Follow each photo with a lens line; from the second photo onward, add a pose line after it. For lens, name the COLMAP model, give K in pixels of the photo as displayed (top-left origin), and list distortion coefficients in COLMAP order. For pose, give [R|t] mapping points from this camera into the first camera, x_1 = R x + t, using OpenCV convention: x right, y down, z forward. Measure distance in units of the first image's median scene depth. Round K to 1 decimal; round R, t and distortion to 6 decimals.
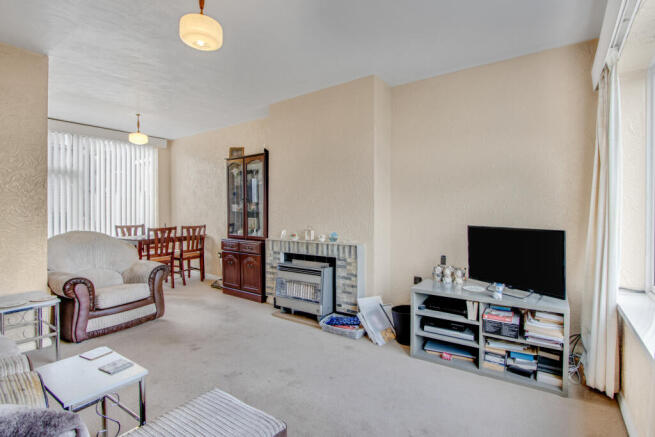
lens RADIAL K [[318.0, 0, 336.6], [0, 318.0, 214.6], [0, 0, 1]] dist [0.015953, 0.000045]
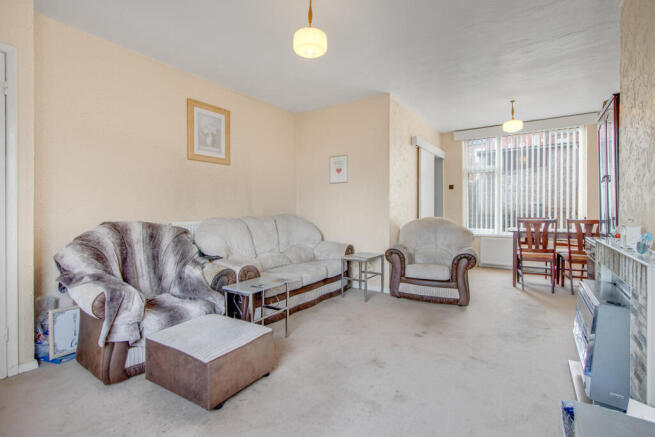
lens RADIAL K [[318.0, 0, 336.6], [0, 318.0, 214.6], [0, 0, 1]] dist [0.015953, 0.000045]
pose [[0.033533, 0.014692, -0.999330, 0.432584], [-0.012467, 0.999820, 0.014281, 0.028130], [0.999360, 0.011980, 0.033710, 0.576471]]
